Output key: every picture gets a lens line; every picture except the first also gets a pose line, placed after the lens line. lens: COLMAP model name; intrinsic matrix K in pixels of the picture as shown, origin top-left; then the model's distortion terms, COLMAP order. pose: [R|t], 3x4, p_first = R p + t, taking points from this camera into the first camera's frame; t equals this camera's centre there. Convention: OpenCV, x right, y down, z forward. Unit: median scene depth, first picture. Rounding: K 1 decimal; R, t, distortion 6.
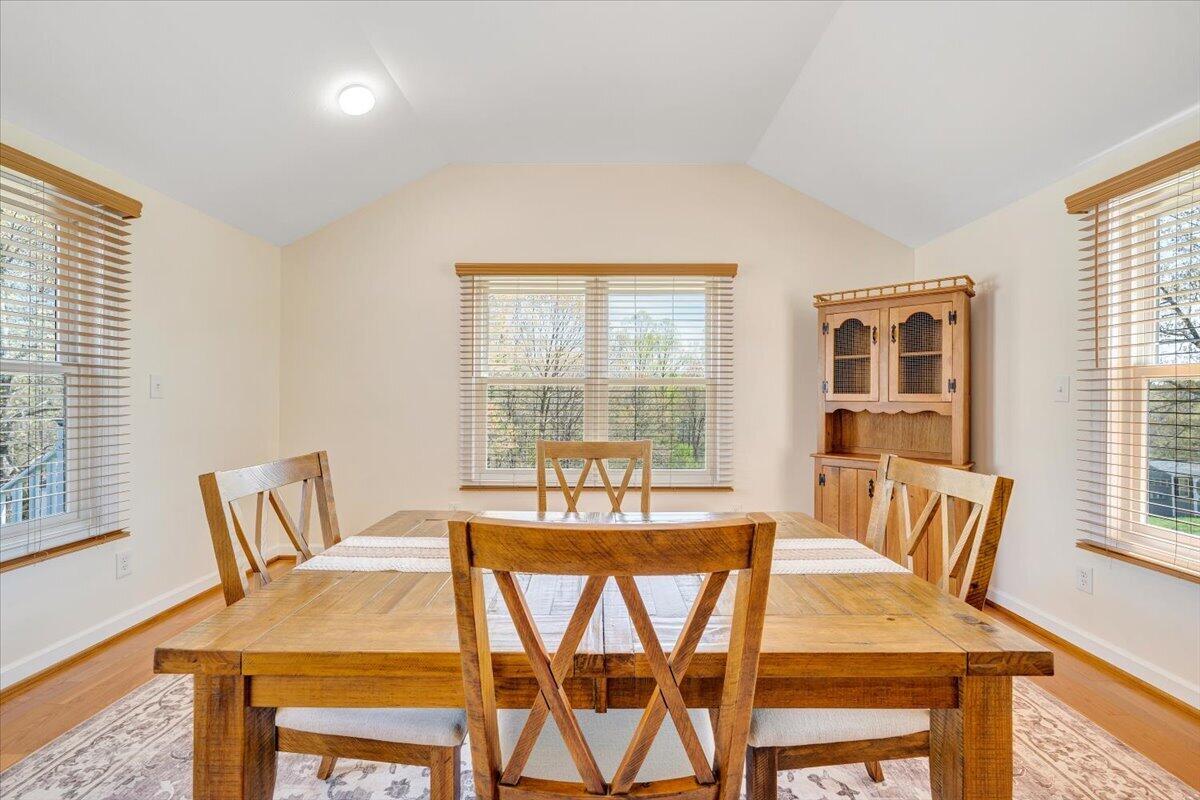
lens RADIAL K [[542.0, 0, 601.3], [0, 542.0, 397.8], [0, 0, 1]] dist [-0.005975, -0.000807]
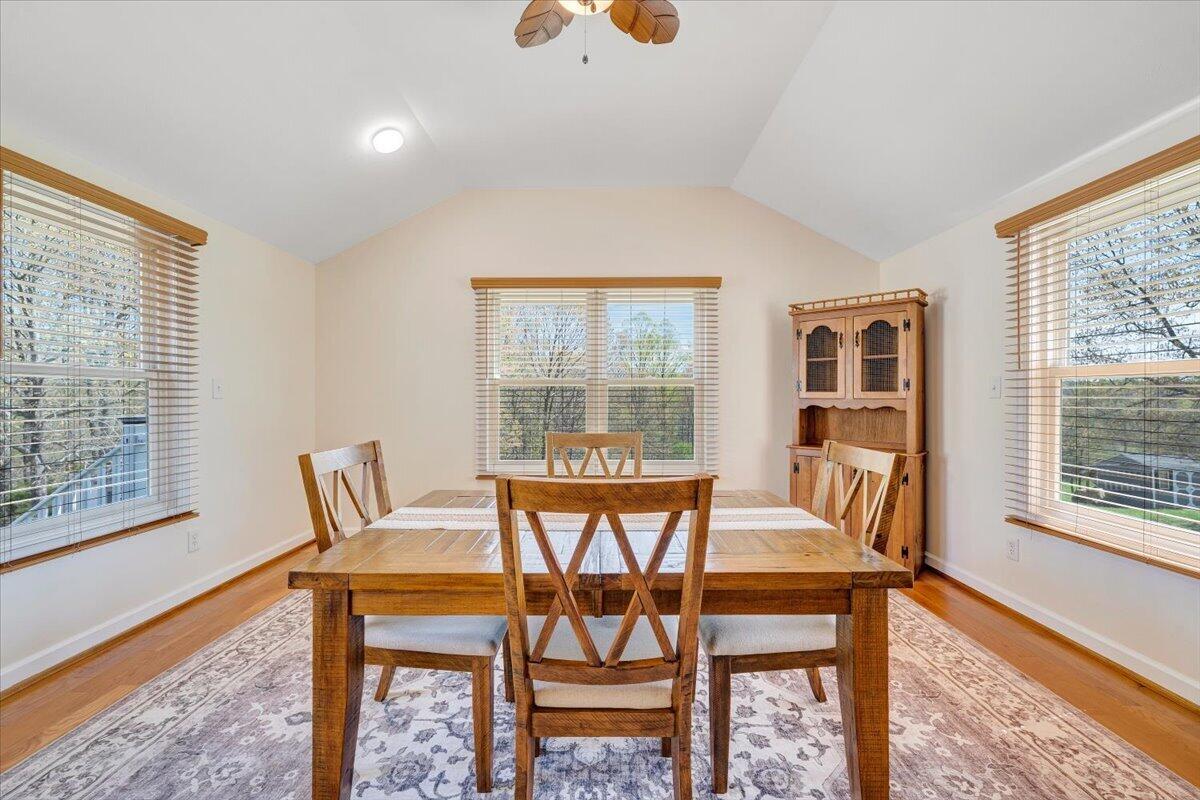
lens RADIAL K [[542.0, 0, 600.8], [0, 542.0, 397.0], [0, 0, 1]] dist [-0.005975, -0.000807]
pose [[0.999978, -0.005019, -0.004225, 0.006380], [0.005021, 0.999987, 0.000578, 0.000279], [0.004222, -0.000599, 0.999991, -0.184011]]
